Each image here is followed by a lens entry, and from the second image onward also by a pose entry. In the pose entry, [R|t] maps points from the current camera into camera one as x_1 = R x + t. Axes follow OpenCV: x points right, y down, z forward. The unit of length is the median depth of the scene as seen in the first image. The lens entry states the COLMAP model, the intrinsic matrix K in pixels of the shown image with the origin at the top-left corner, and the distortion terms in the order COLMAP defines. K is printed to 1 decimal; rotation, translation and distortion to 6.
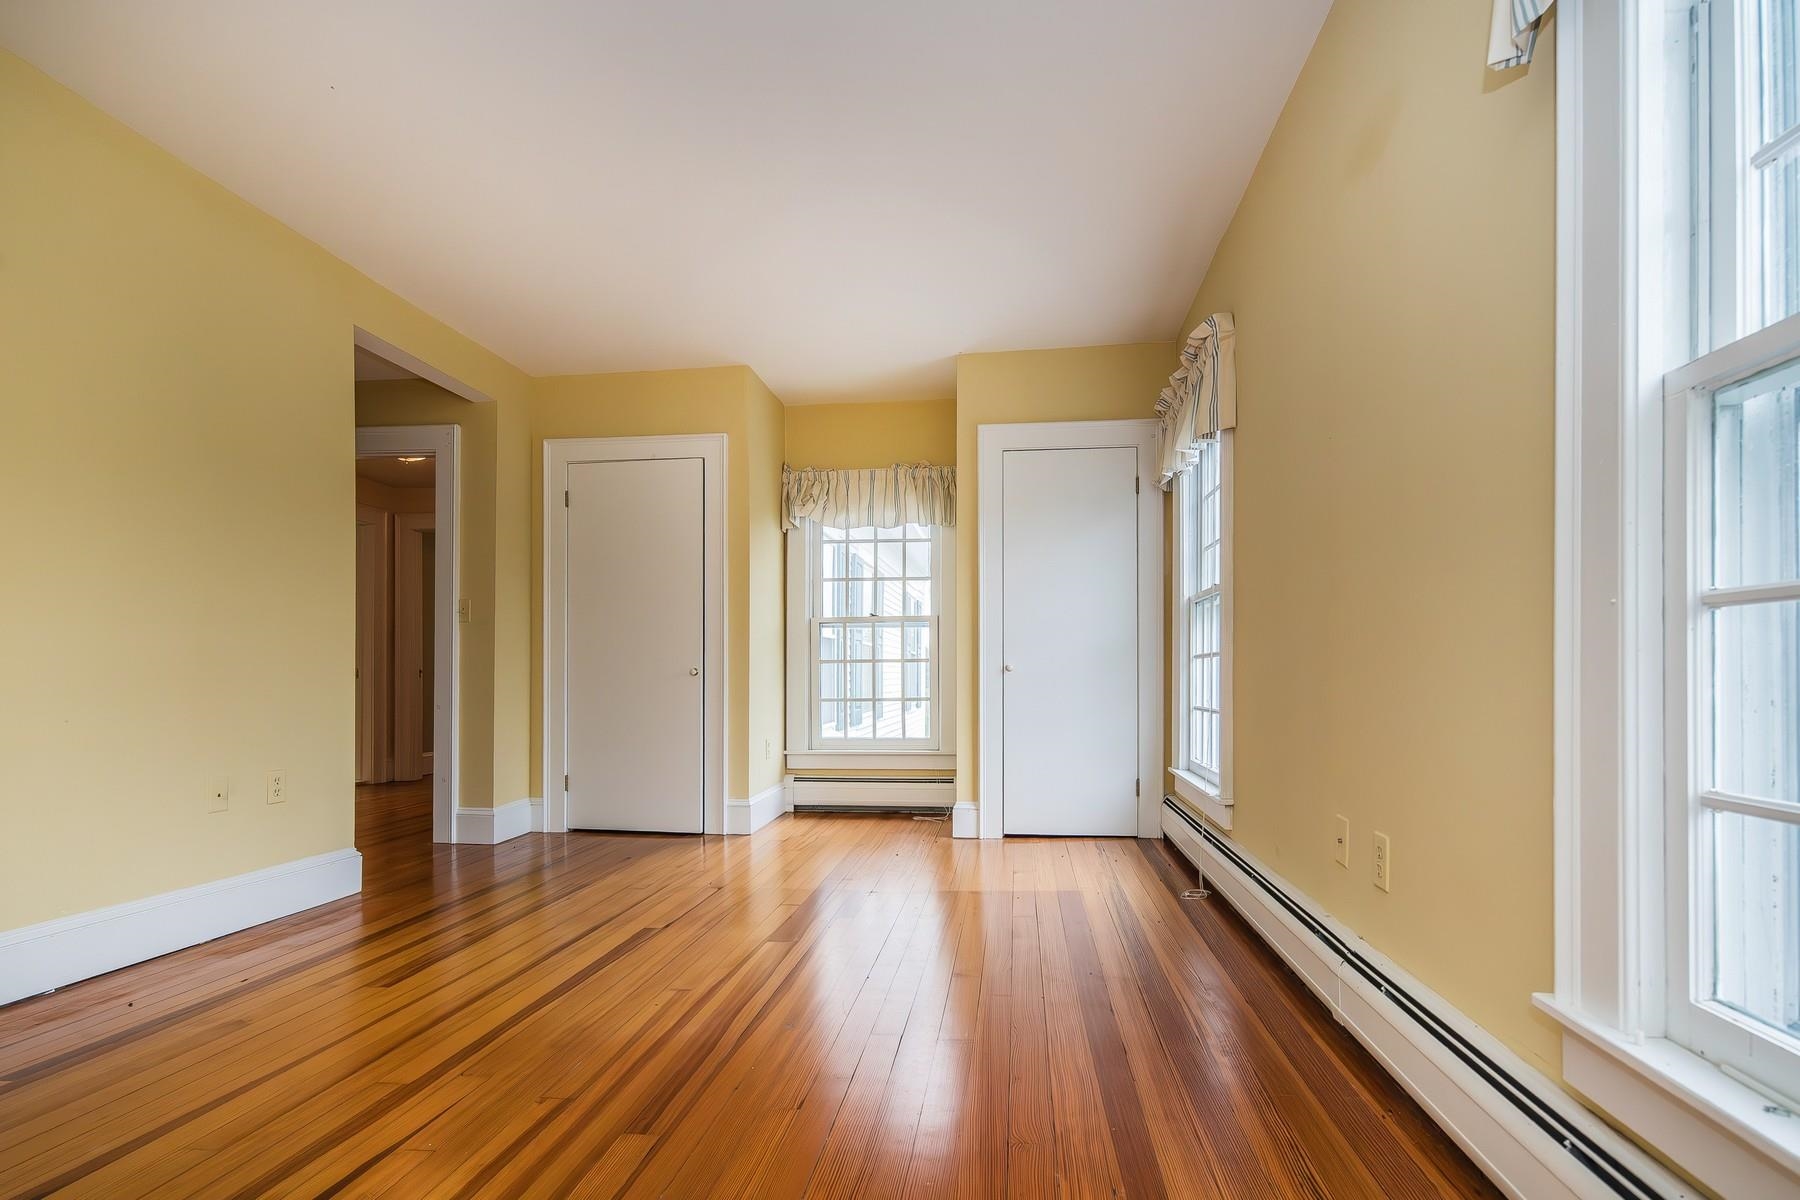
lens RADIAL K [[885.9, 0, 900.9], [0, 885.9, 671.0], [0, 0, 1]] dist [0.000601, 0.000171]
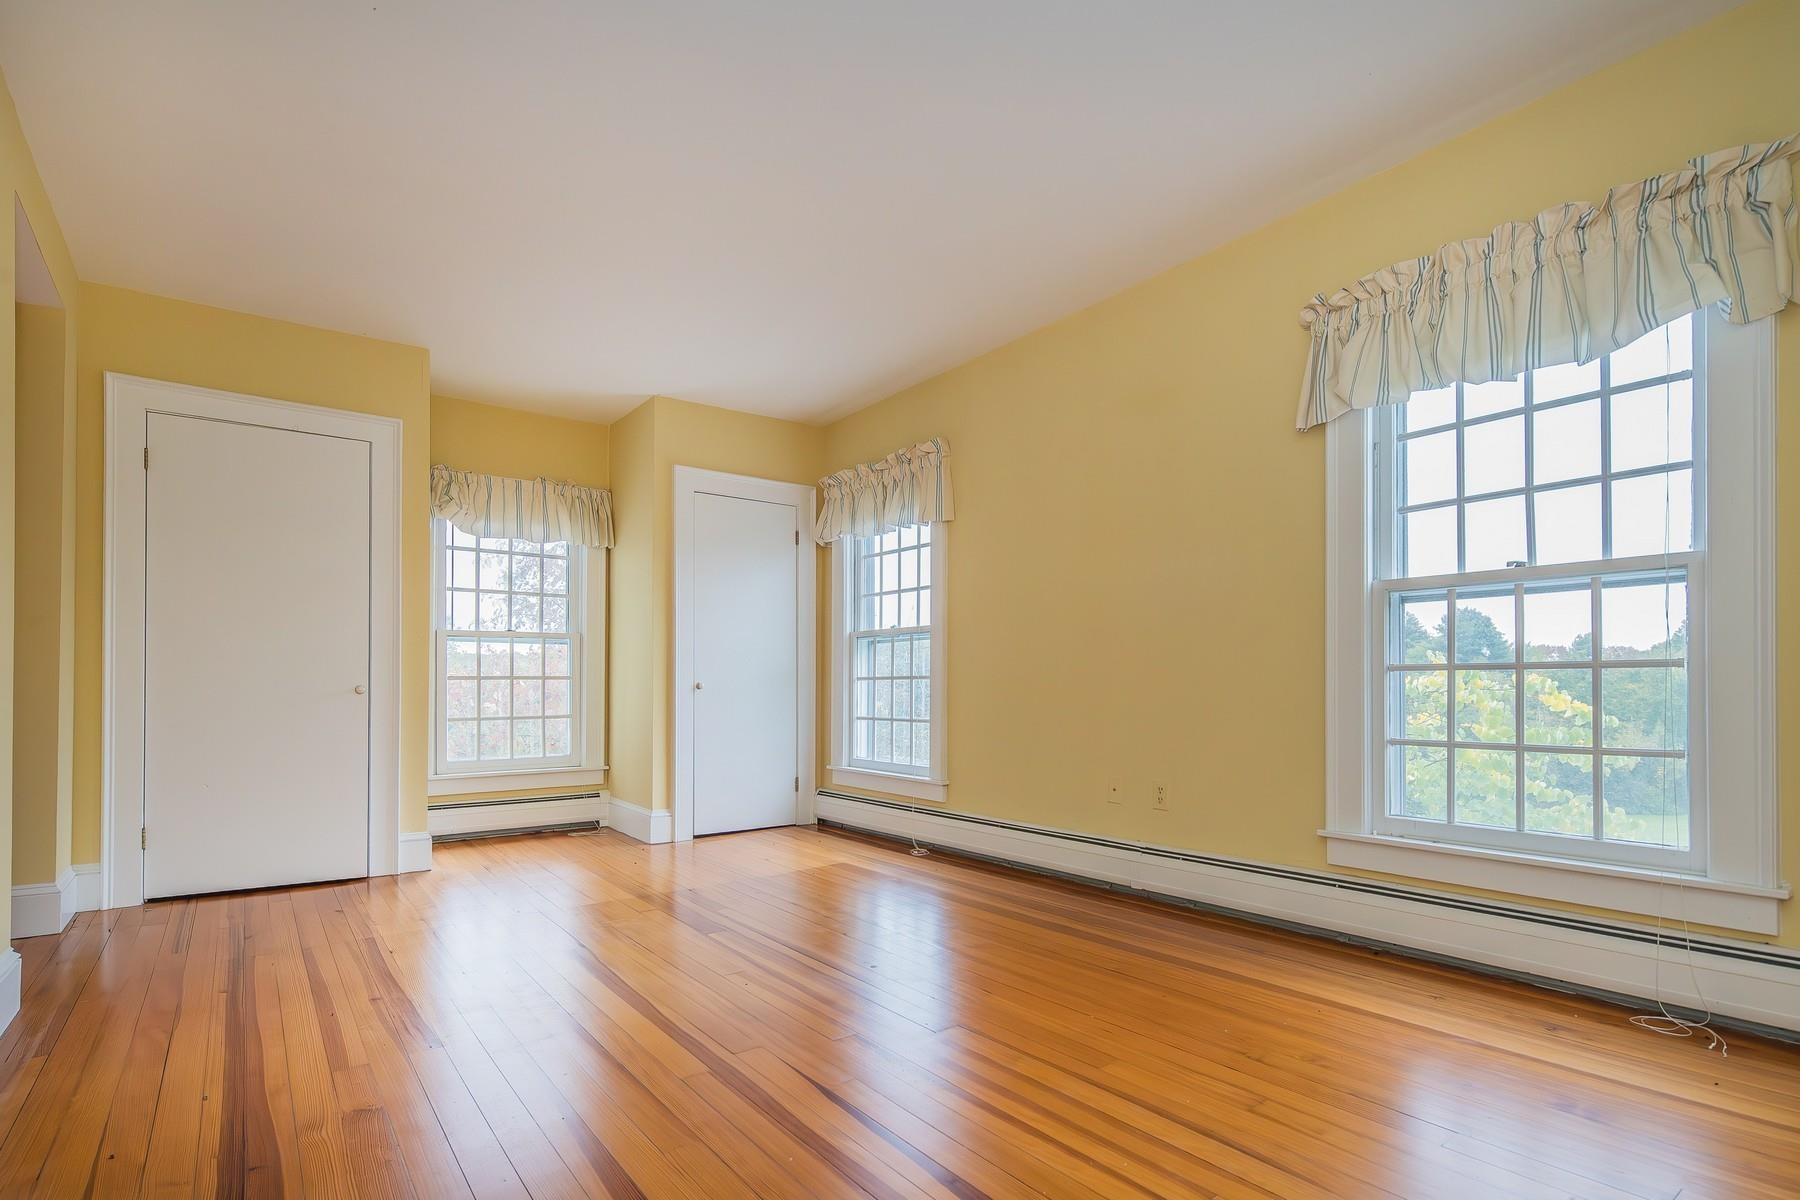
lens RADIAL K [[884.5, 0, 900.4], [0, 884.5, 685.0], [0, 0, 1]] dist [0.001453, 0.000425]
pose [[0.714504, 0.003198, 0.699624, -0.454163], [-0.002861, 0.999995, -0.001649, -0.003574], [-0.699626, -0.000824, 0.714509, 0.021987]]
